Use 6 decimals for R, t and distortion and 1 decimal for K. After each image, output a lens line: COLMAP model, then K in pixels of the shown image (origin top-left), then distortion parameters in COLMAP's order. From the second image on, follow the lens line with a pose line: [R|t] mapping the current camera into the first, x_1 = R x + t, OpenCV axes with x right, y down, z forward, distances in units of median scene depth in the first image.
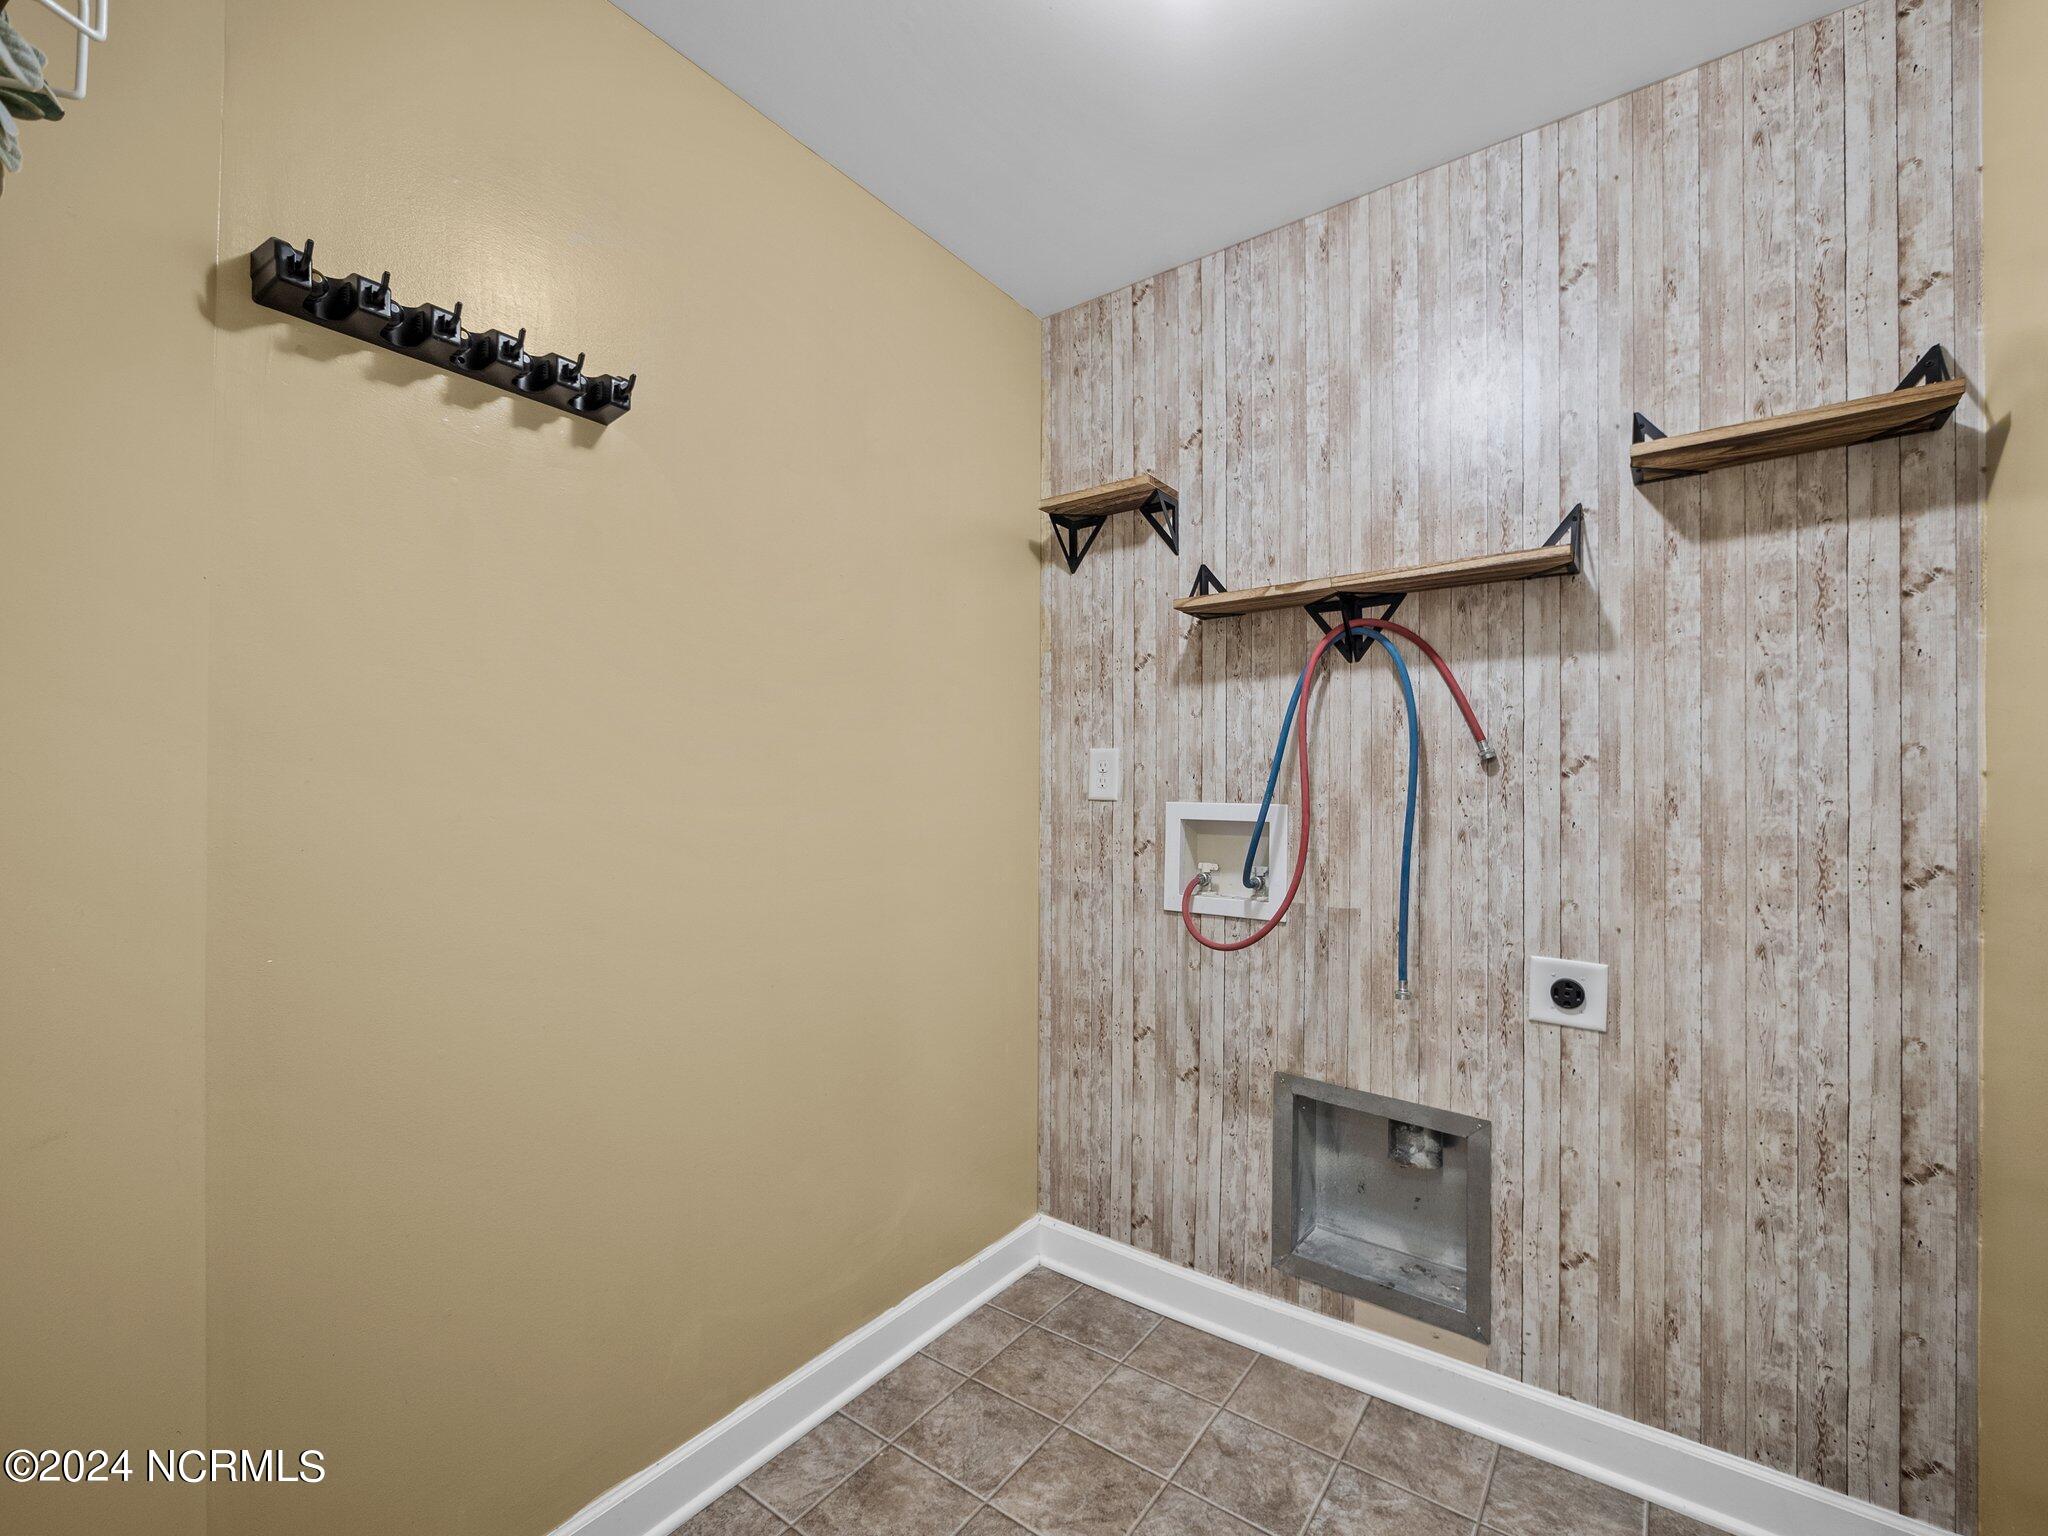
lens RADIAL K [[870.7, 0, 1026.3], [0, 870.7, 770.5], [0, 0, 1]] dist [-0.003794, 0.000134]
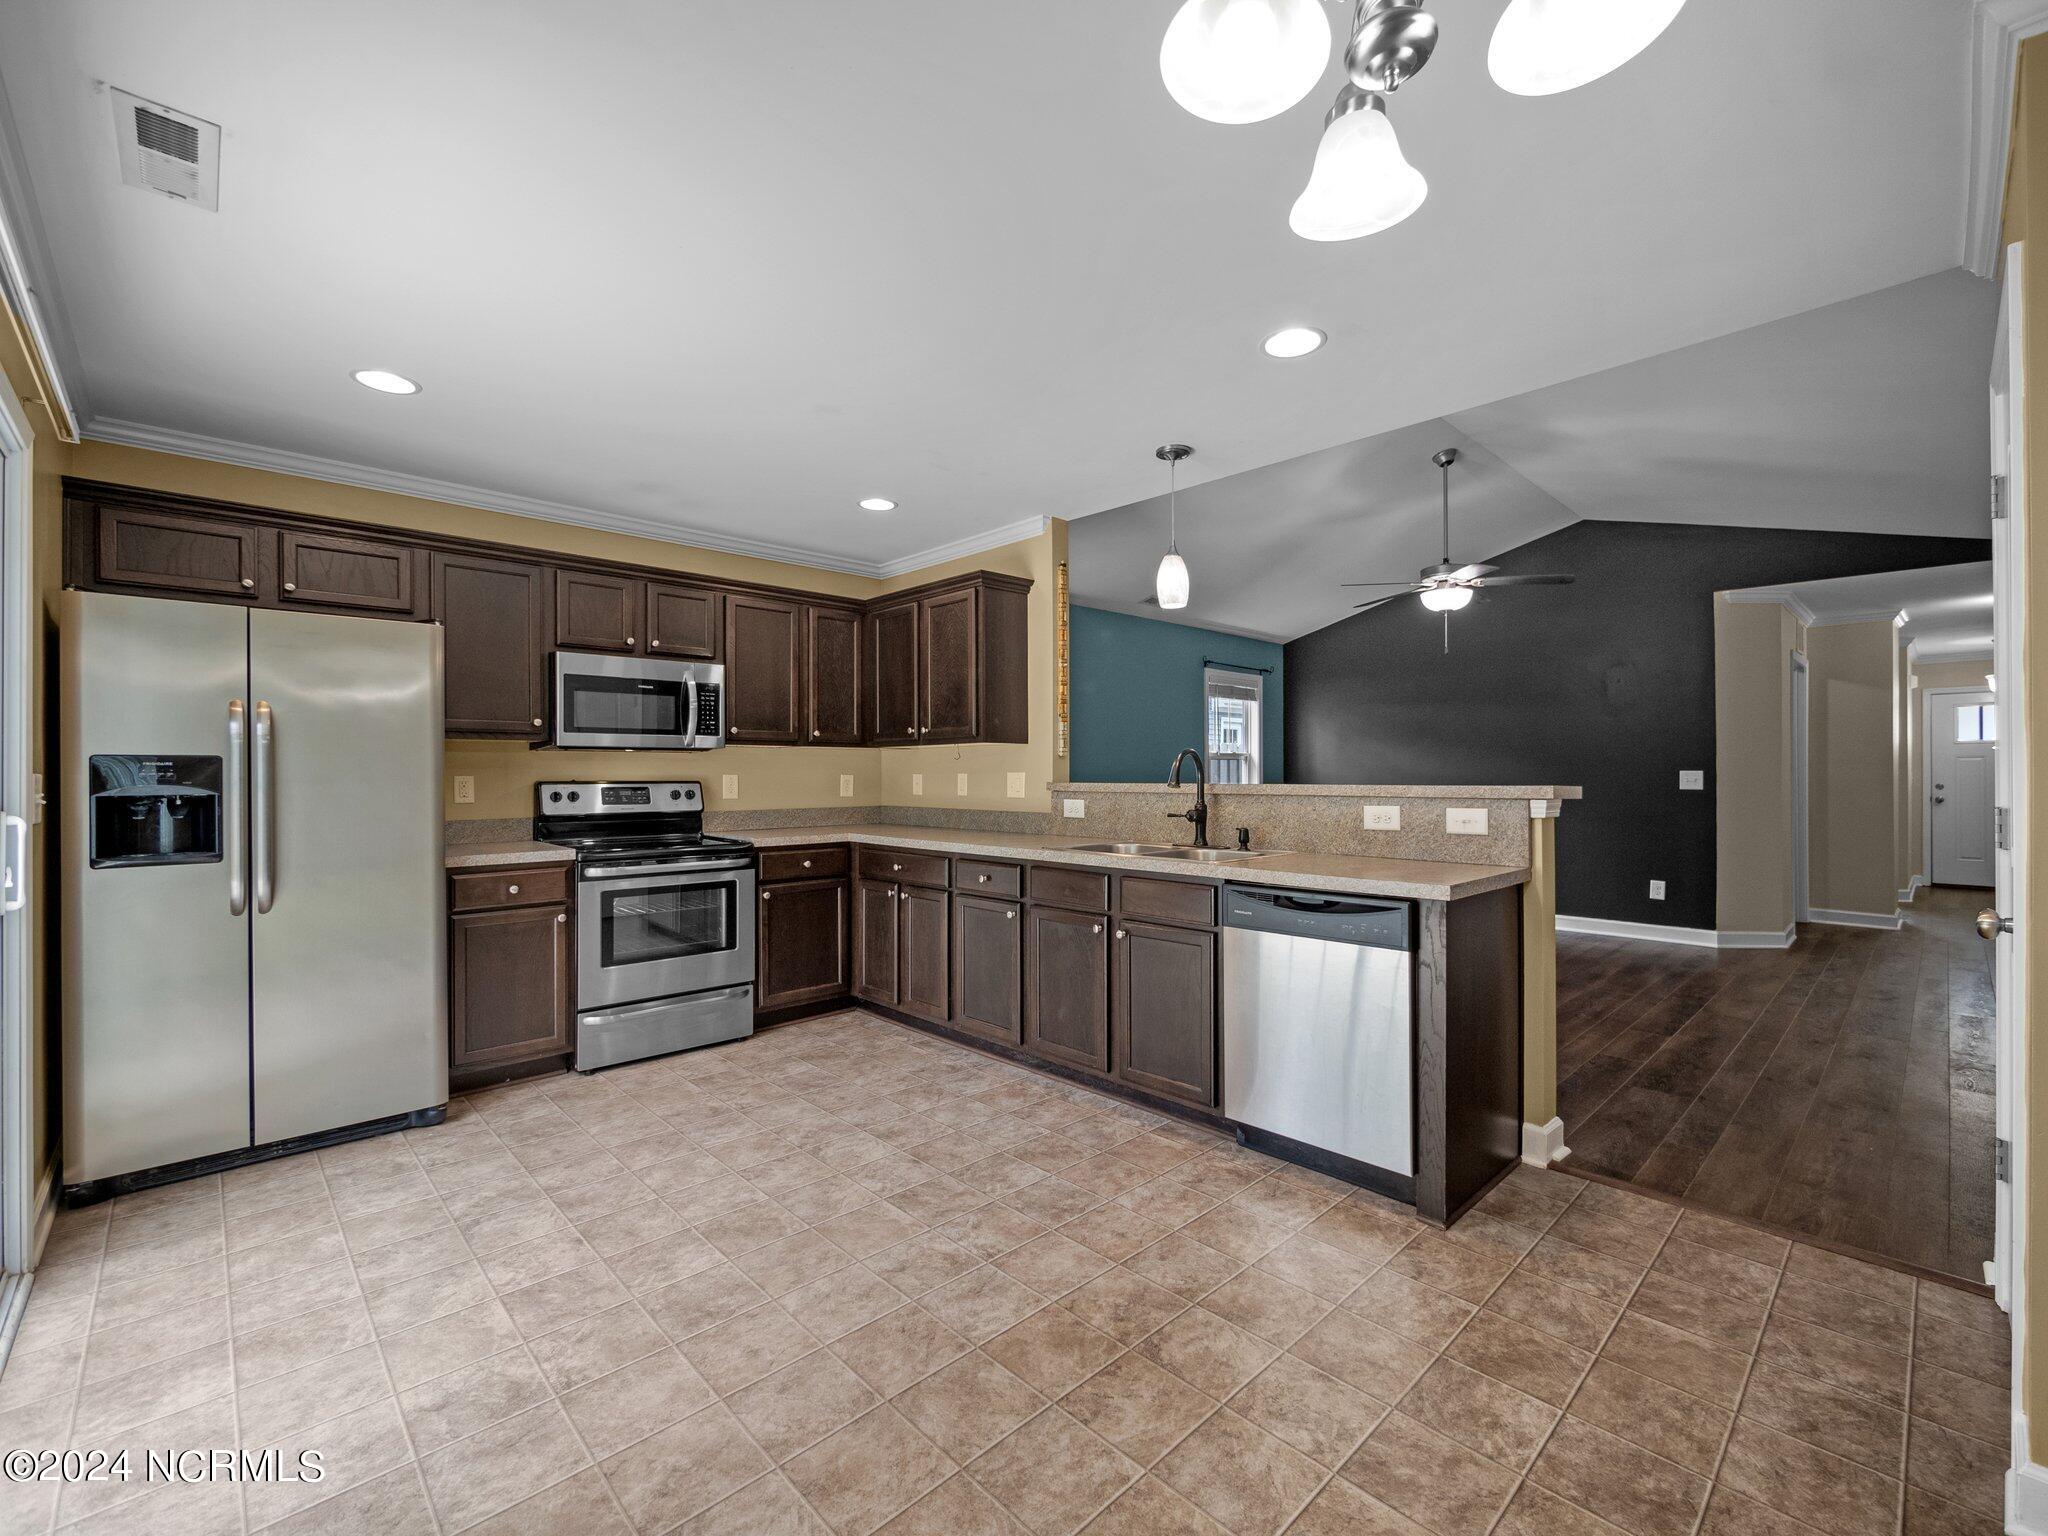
lens RADIAL K [[879.0, 0, 1032.7], [0, 879.0, 772.9], [0, 0, 1]] dist [-0.000635, 0.000375]
pose [[0.174211, -0.001528, 0.984707, -0.681306], [-0.014912, 0.999880, 0.004190, 0.005619], [-0.984595, -0.015414, 0.174168, 0.123048]]
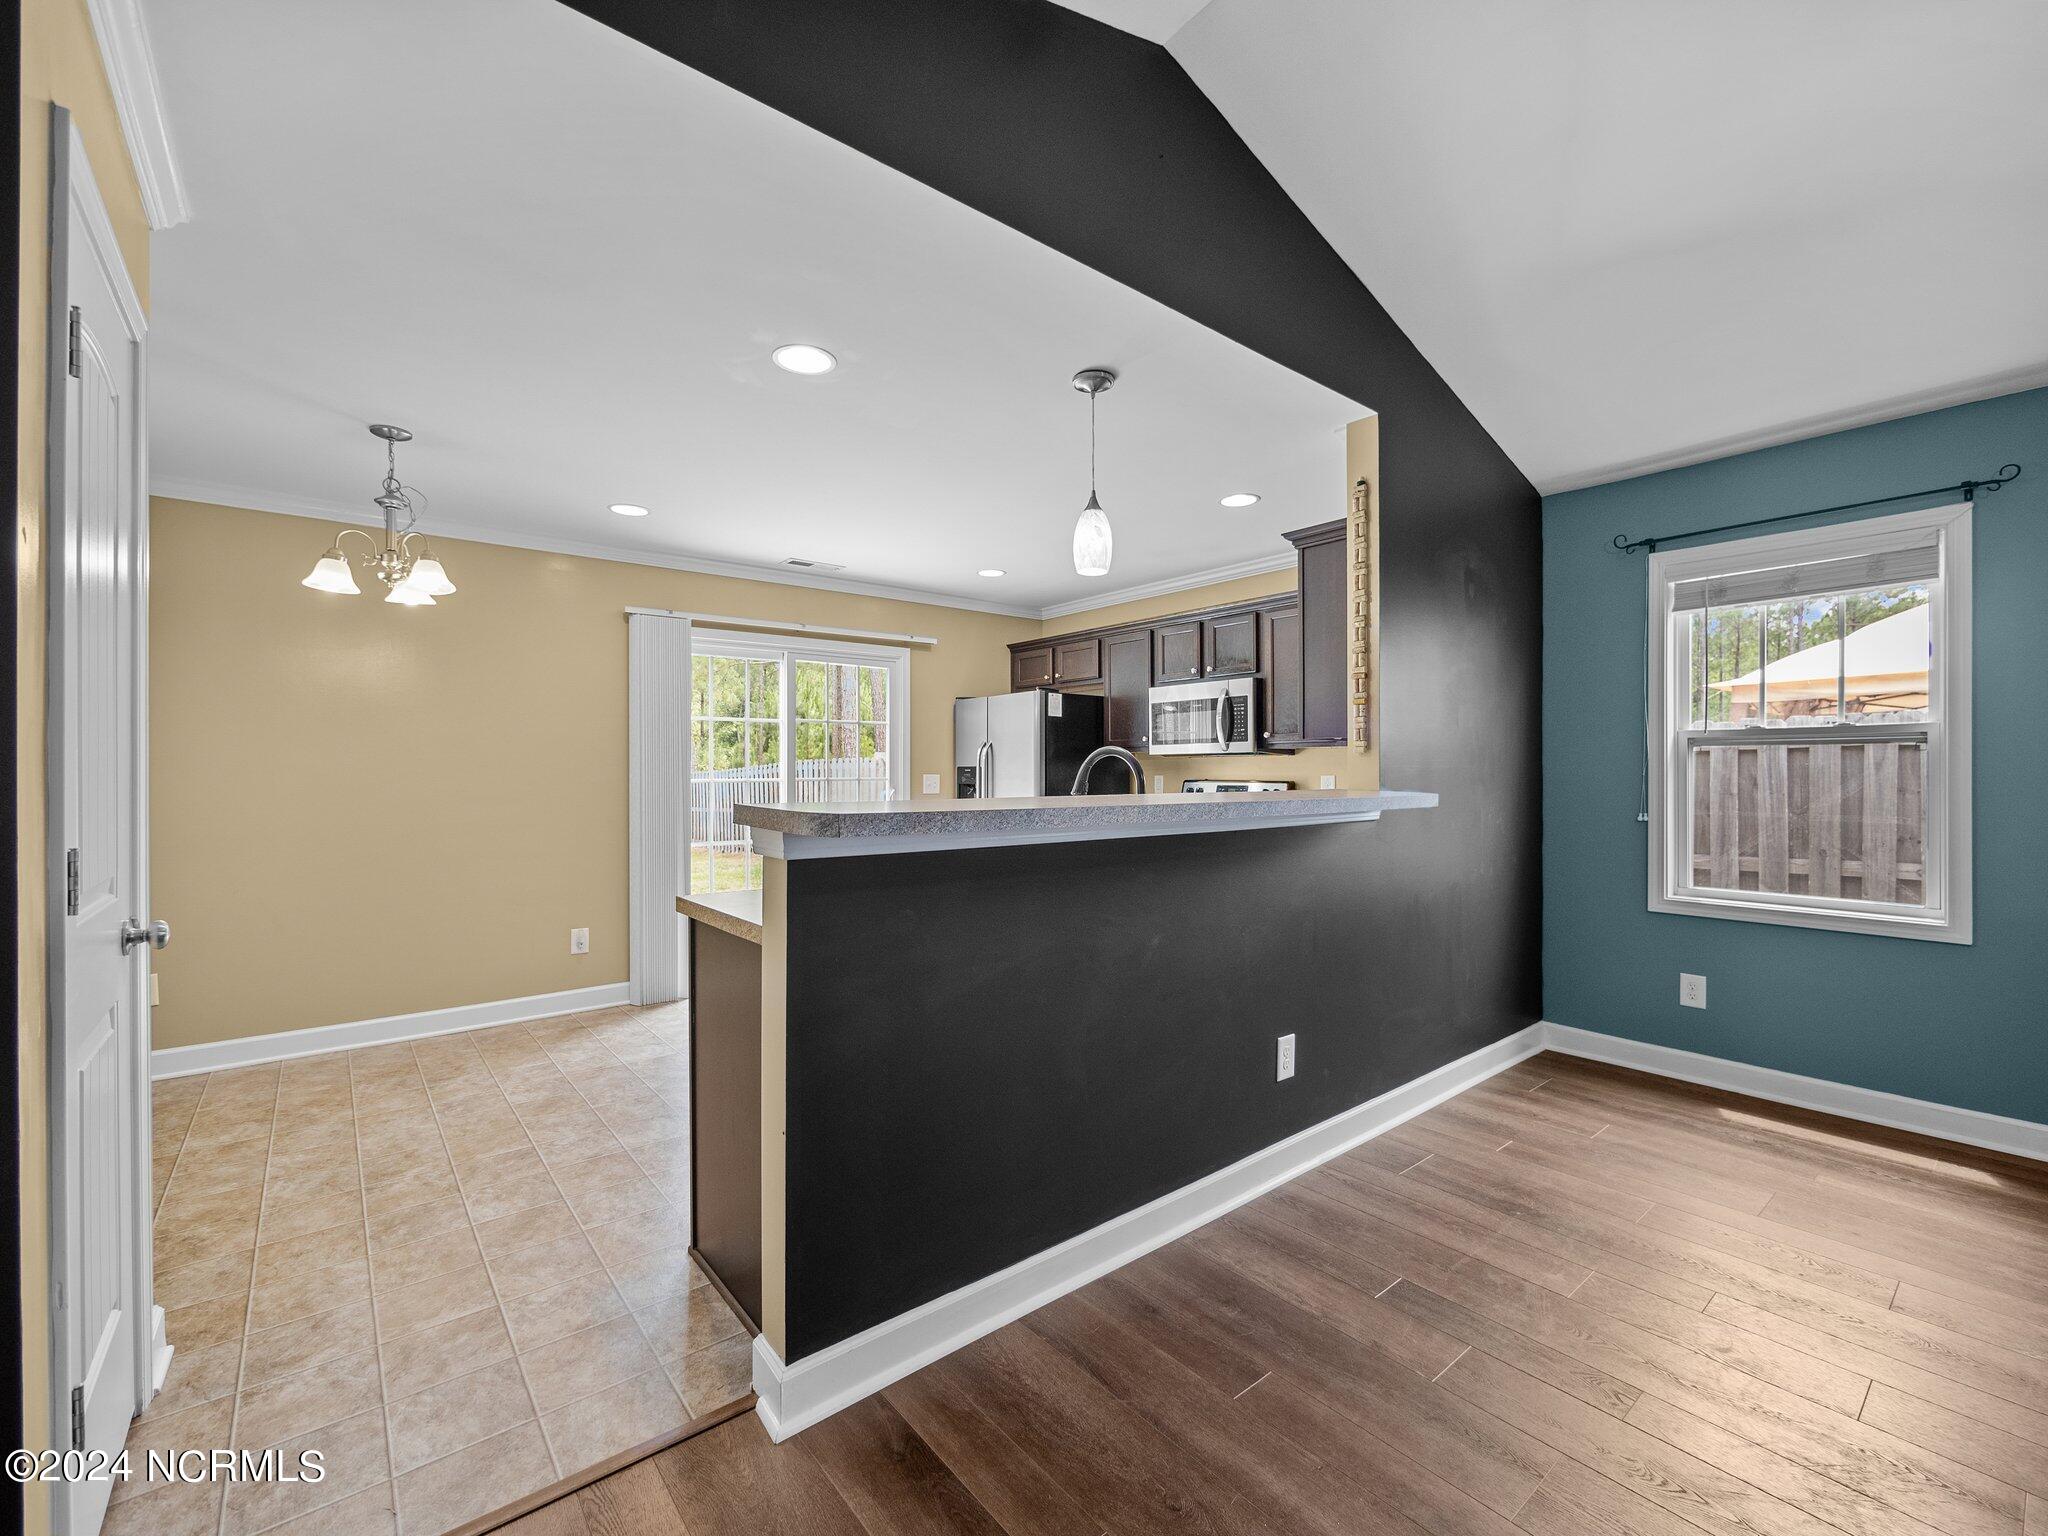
lens RADIAL K [[870.7, 0, 1026.3], [0, 870.7, 770.5], [0, 0, 1]] dist [-0.003794, 0.000134]
pose [[0.967347, -0.003629, -0.253428, 1.784464], [0.007741, 0.999854, 0.015229, -0.032939], [0.253336, -0.016694, 0.967234, -1.532984]]
